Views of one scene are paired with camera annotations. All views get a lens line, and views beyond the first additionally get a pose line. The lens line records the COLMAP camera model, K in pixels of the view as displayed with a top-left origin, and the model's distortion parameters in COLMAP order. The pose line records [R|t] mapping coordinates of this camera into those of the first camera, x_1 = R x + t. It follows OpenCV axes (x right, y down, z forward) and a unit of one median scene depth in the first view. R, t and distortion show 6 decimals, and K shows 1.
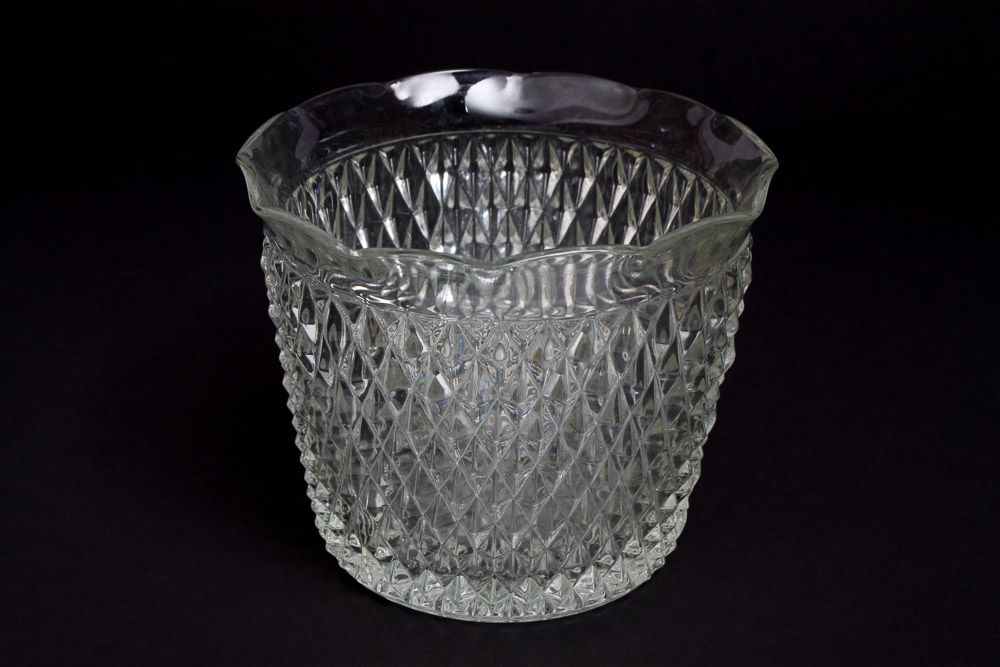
lens RADIAL K [[1949.9, 0, 500.0], [0, 1949.9, 333.5], [0, 0, 1]] dist [-0.000543, 0.003630]
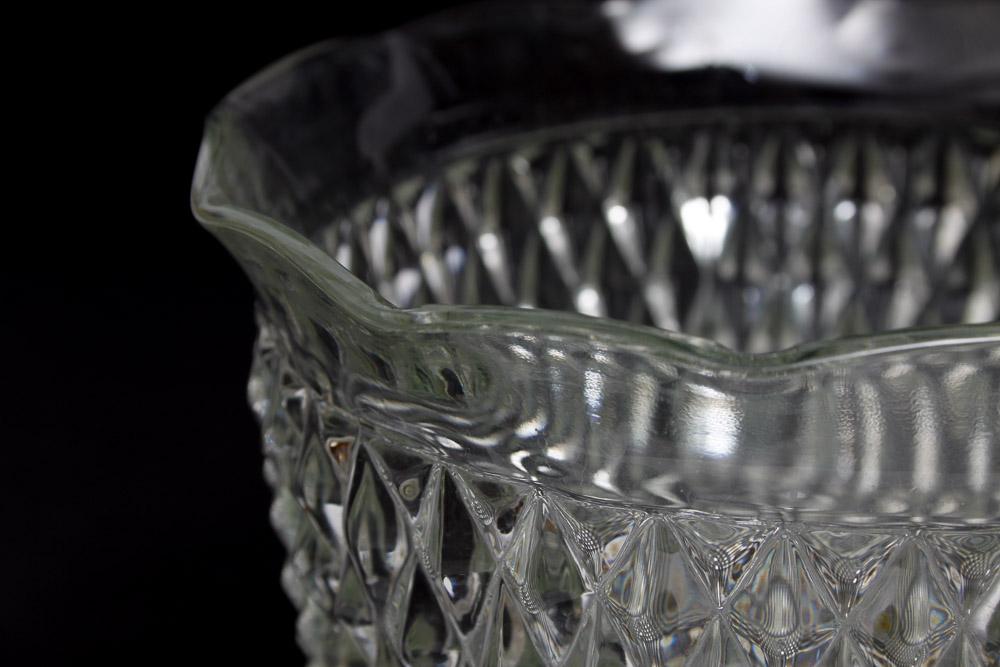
lens RADIAL K [[2517.9, 0, 500.0], [0, 2517.9, 333.5], [0, 0, 1]] dist [0.084803, 0.863561]
pose [[0.987457, 0.041851, -0.152238, 0.013787], [-0.053555, 0.995848, -0.073610, -0.003358], [0.148525, 0.080840, 0.985599, 0.402809]]
